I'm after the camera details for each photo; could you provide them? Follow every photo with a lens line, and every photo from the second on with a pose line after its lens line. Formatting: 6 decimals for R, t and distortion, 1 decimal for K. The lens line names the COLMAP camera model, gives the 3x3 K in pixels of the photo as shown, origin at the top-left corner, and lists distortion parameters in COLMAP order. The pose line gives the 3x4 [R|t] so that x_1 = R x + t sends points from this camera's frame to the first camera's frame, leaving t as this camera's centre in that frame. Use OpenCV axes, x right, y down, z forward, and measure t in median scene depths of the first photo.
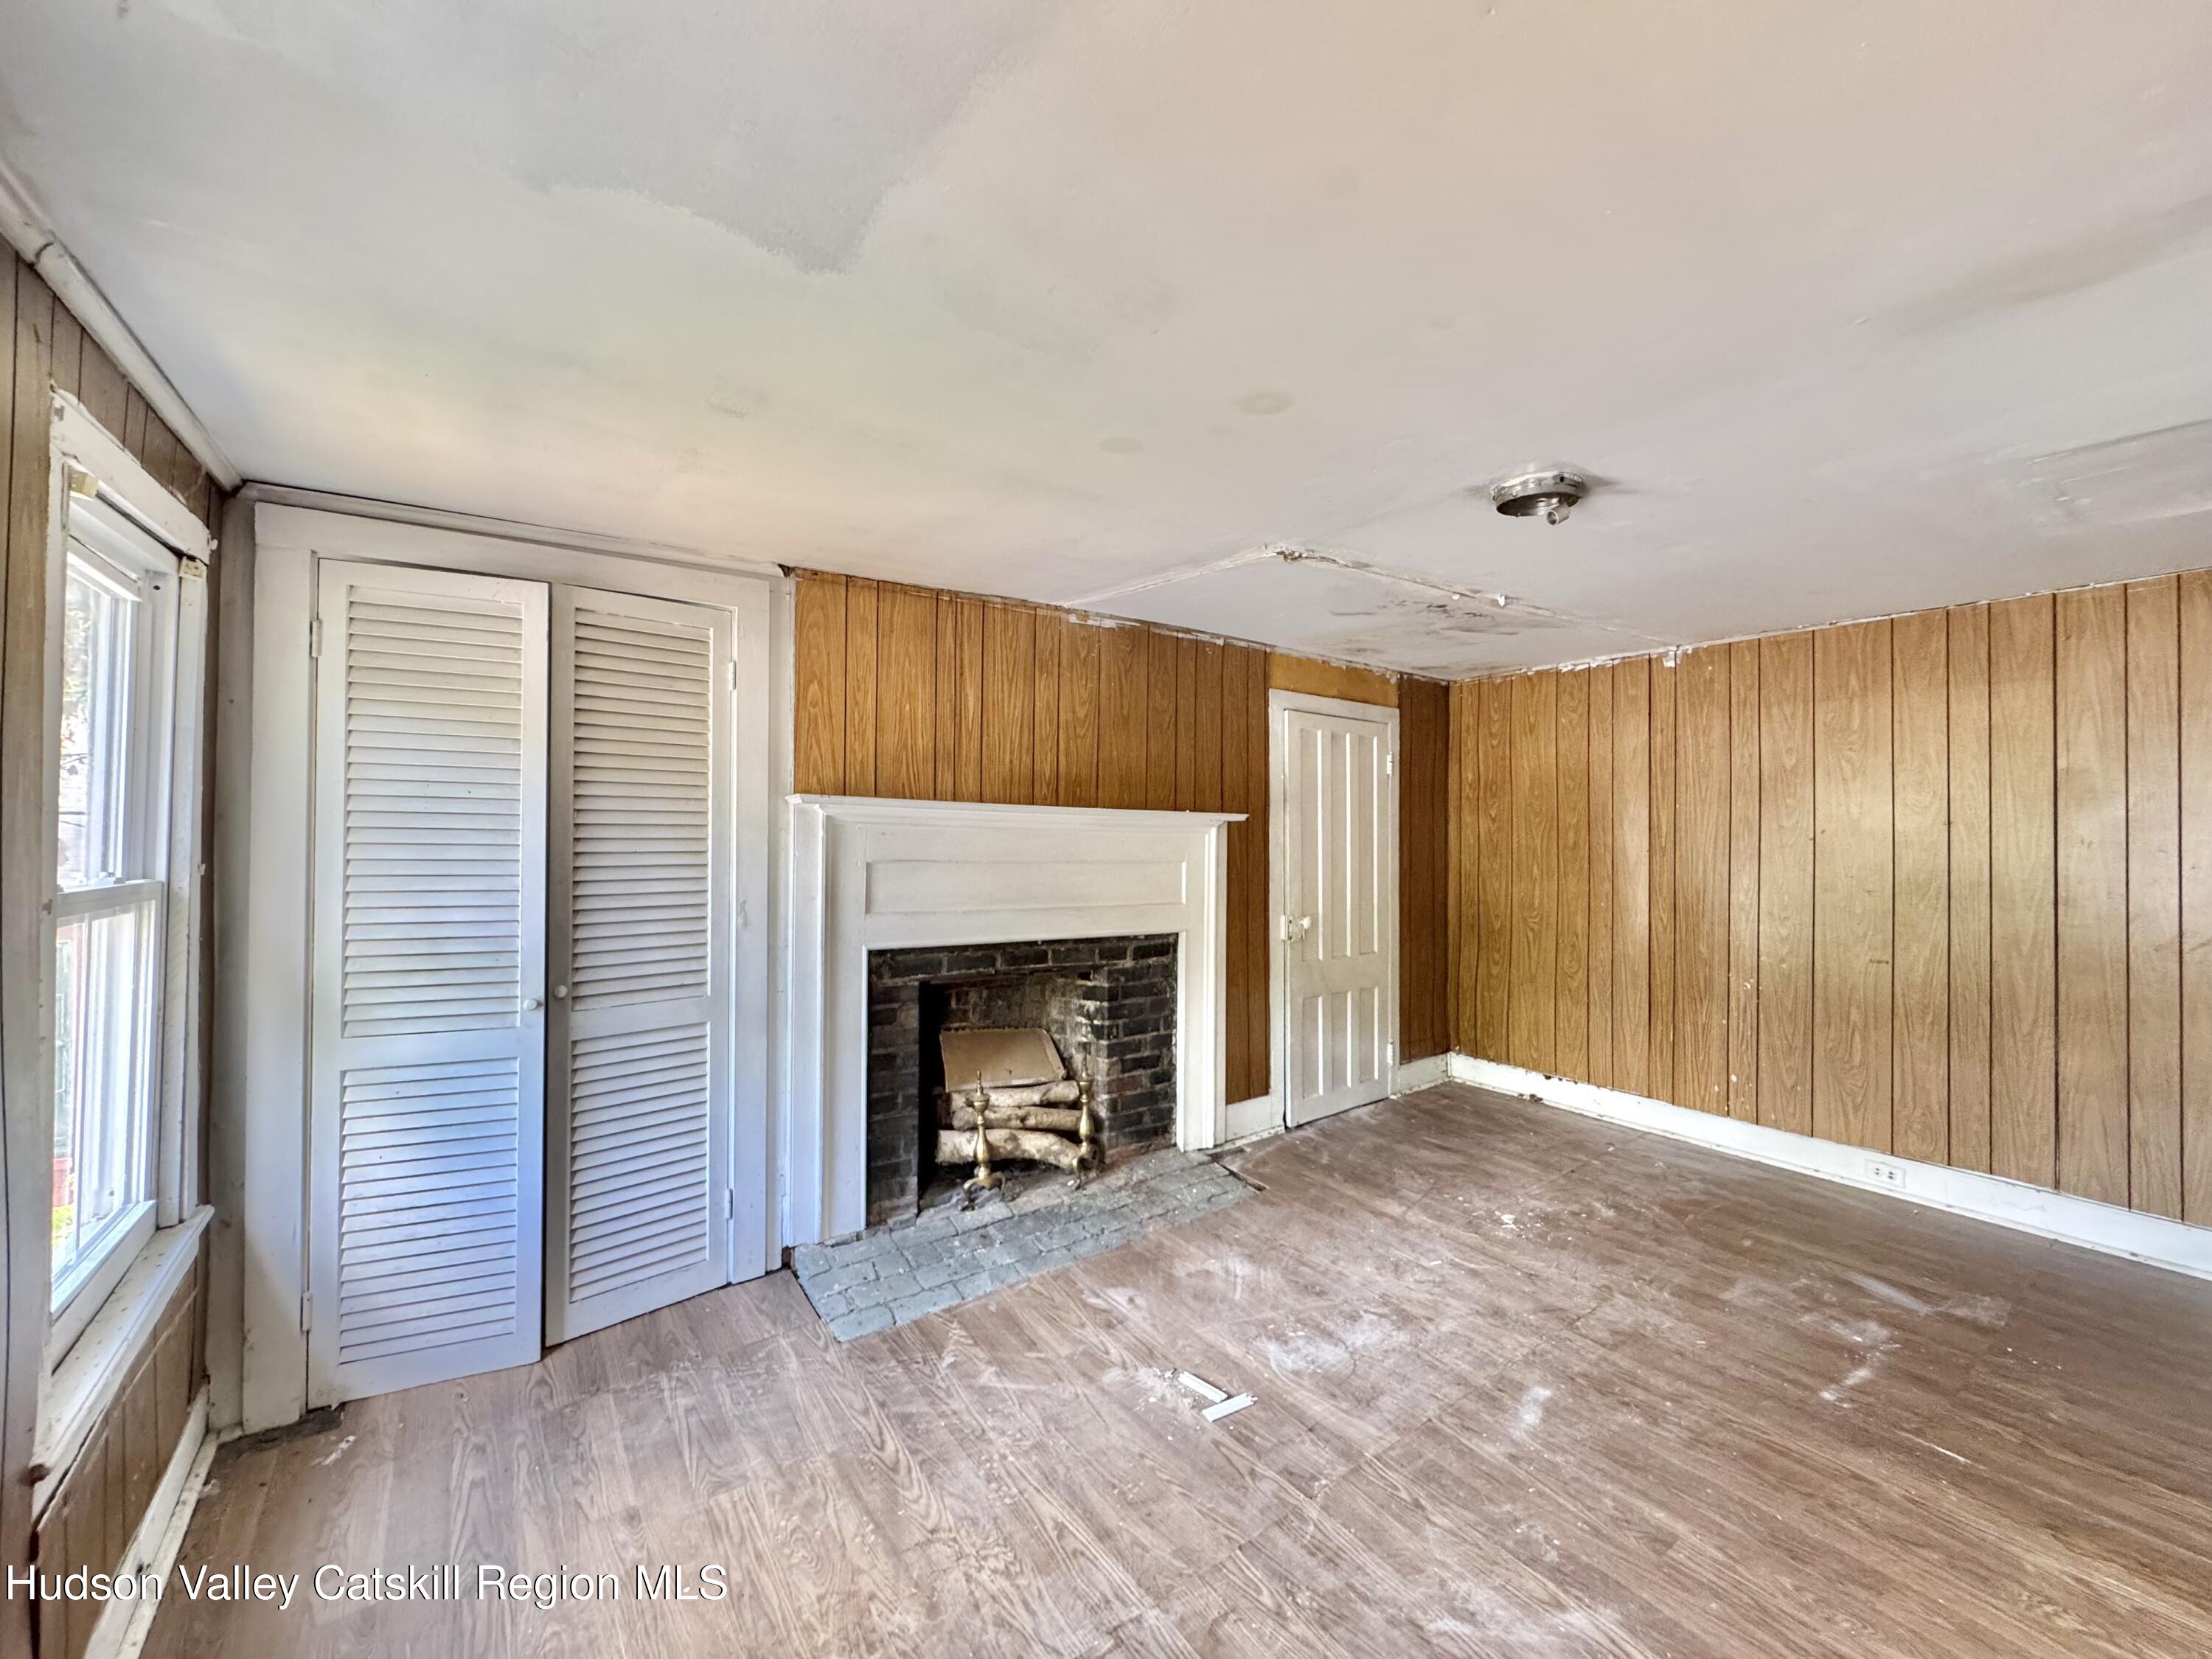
lens RADIAL K [[883.7, 0, 1106.0], [0, 883.7, 829.5], [0, 0, 1]] dist [-0.001926, 0.000407]
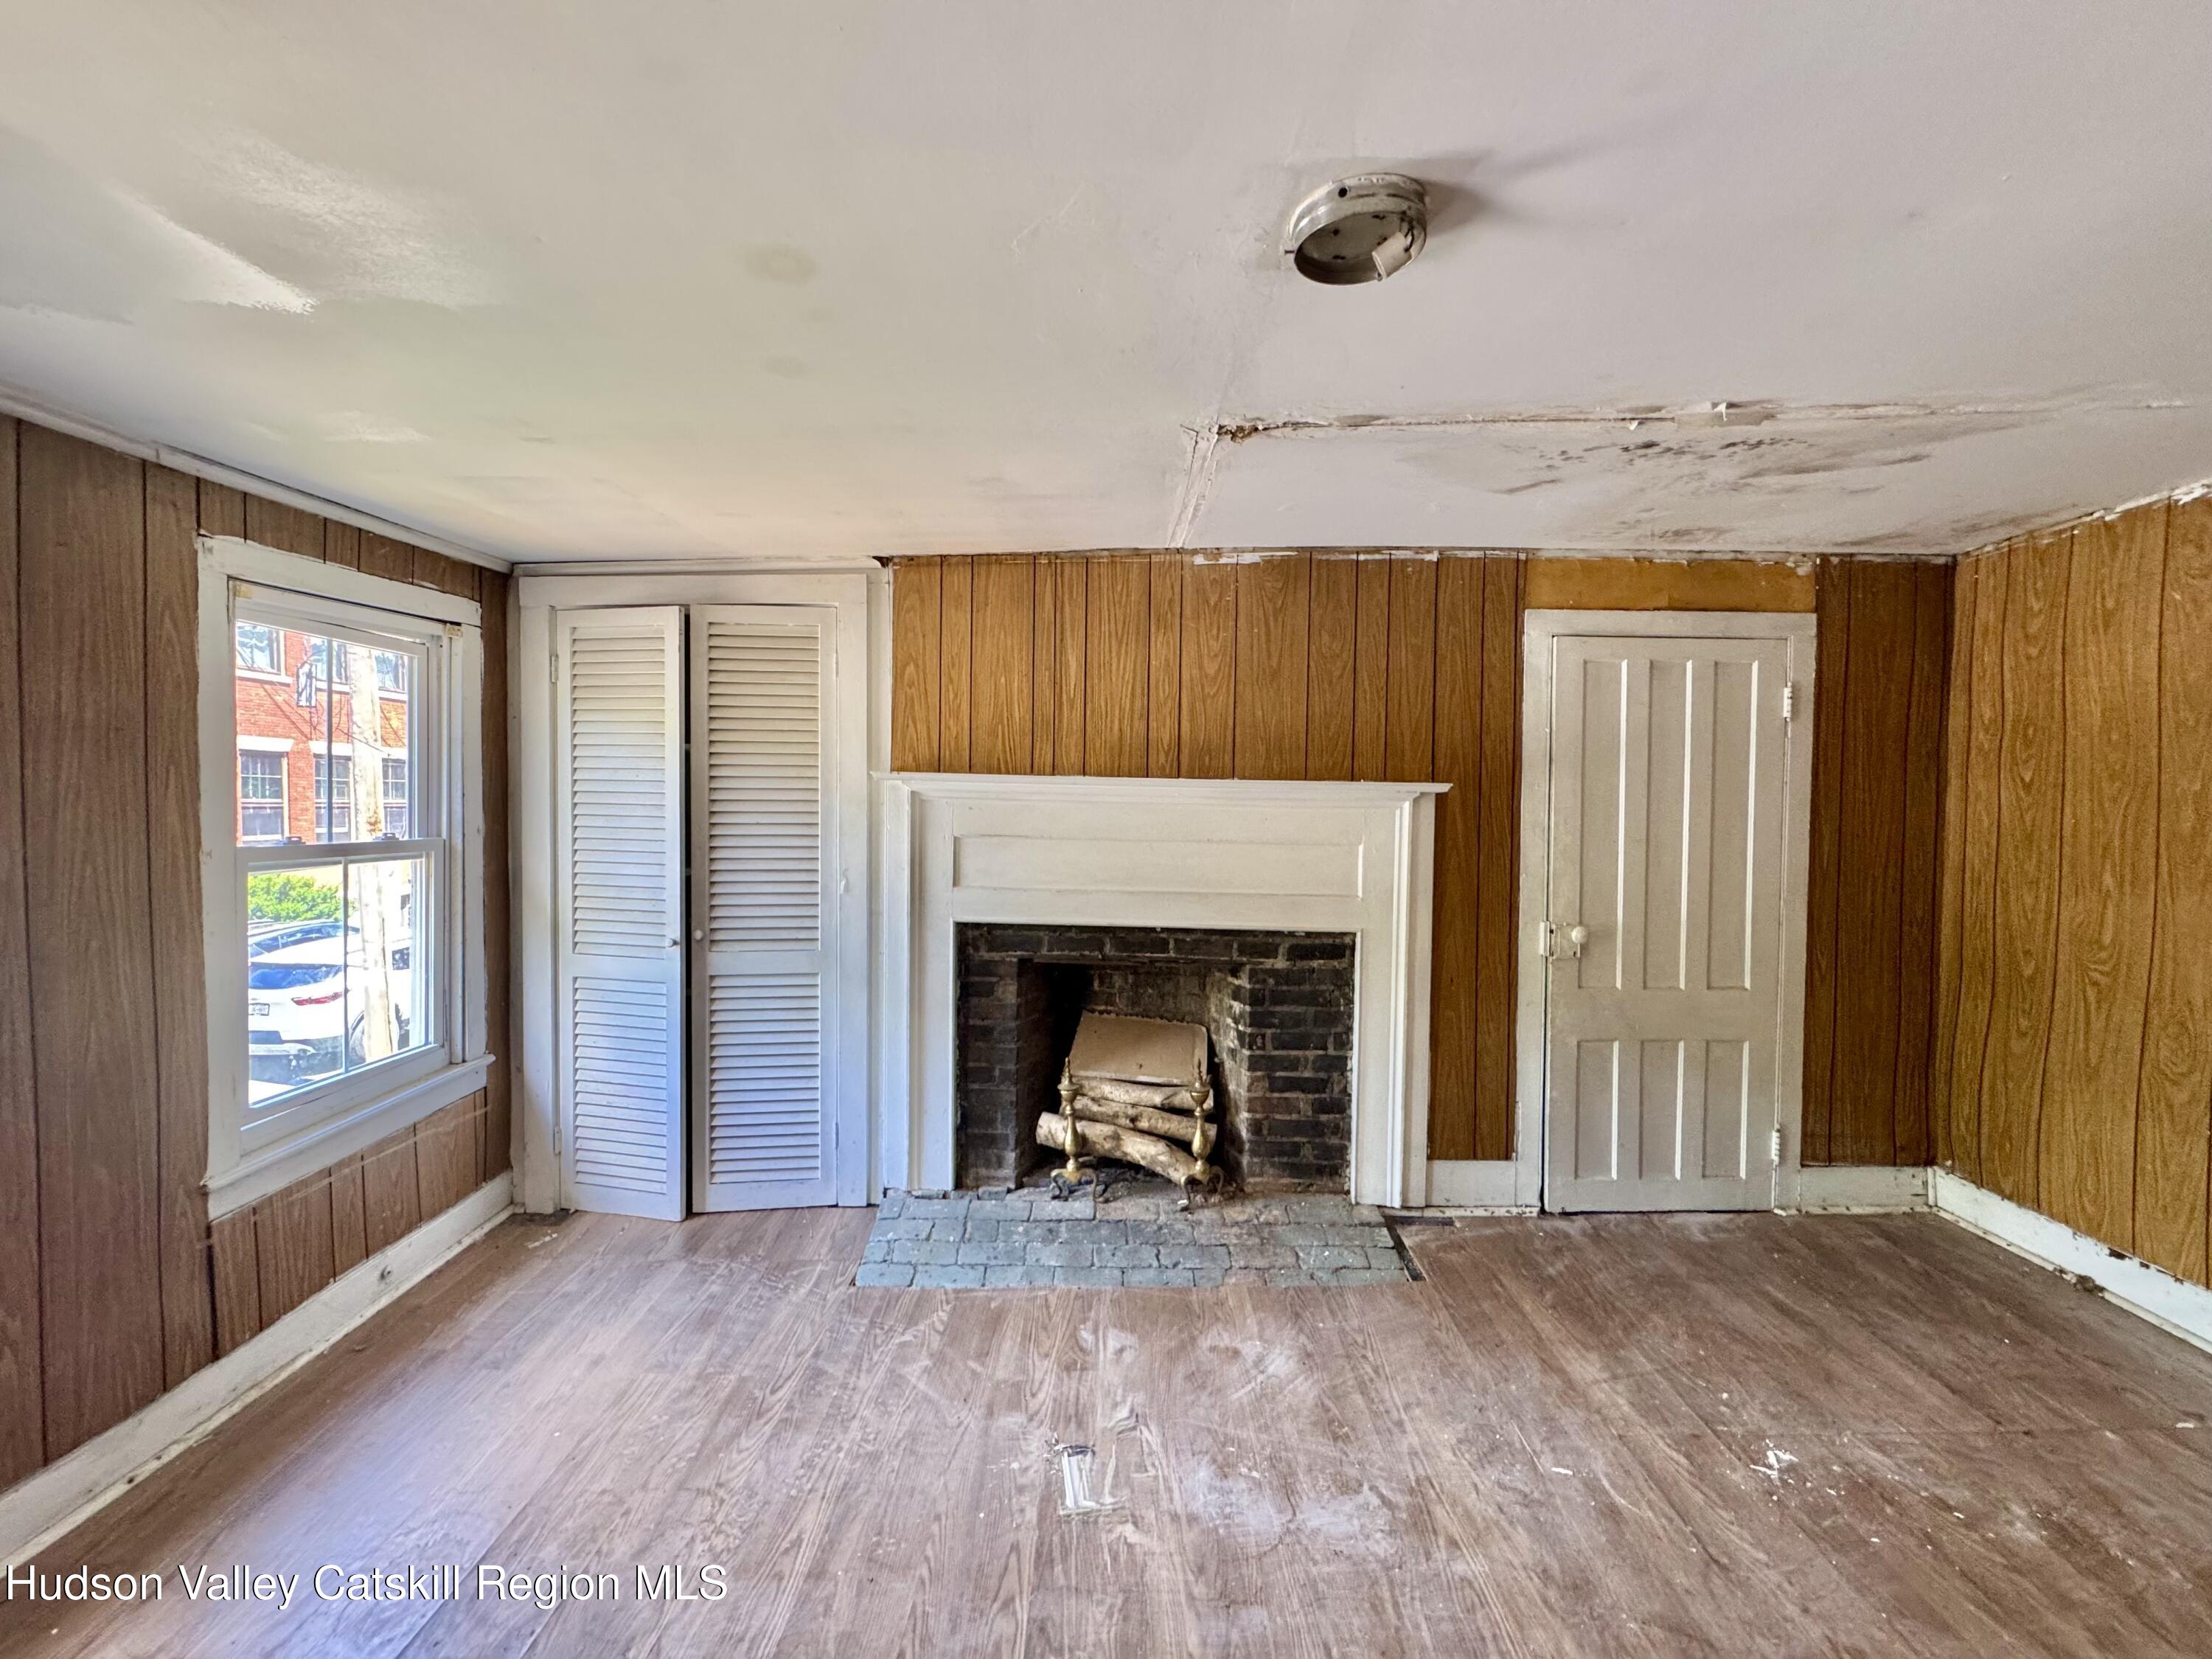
lens RADIAL K [[883.7, 0, 1106.0], [0, 883.7, 829.5], [0, 0, 1]] dist [-0.001926, 0.000407]
pose [[0.801965, 0.019721, -0.597046, 0.421126], [0.001424, 0.999389, 0.034924, -0.005541], [0.597369, -0.028858, 0.801447, 0.252046]]
